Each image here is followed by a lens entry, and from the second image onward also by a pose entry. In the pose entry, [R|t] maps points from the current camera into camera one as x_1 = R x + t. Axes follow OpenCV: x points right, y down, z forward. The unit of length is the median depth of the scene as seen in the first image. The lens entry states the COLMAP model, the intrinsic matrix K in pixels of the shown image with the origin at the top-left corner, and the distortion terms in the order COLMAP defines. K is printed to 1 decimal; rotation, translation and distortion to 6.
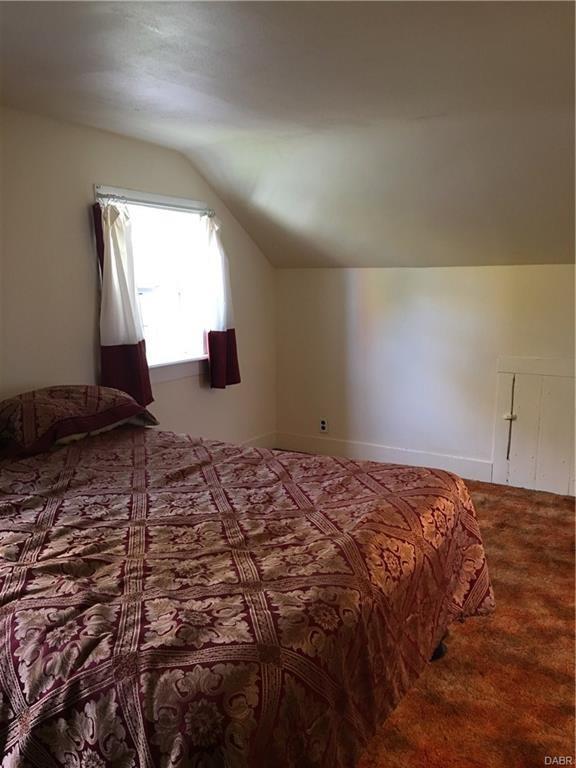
lens RADIAL K [[647.3, 0, 285.7], [0, 647.3, 384.4], [0, 0, 1]] dist [0.102048, -0.154752]
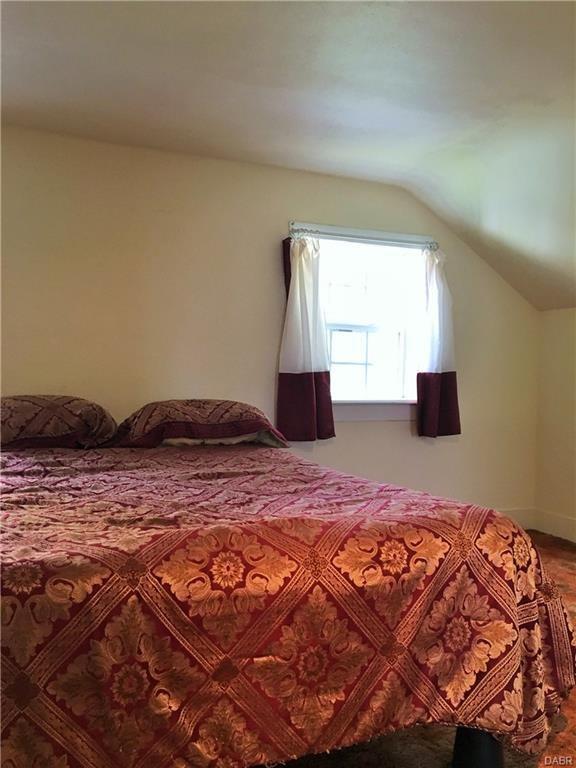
lens RADIAL K [[647.3, 0, 286.6], [0, 647.3, 382.0], [0, 0, 1]] dist [0.102048, -0.154752]
pose [[0.808144, 0.024726, -0.588466, 0.317001], [-0.113455, 0.986942, -0.114339, 0.067961], [0.577955, 0.159167, 0.800396, 0.196032]]
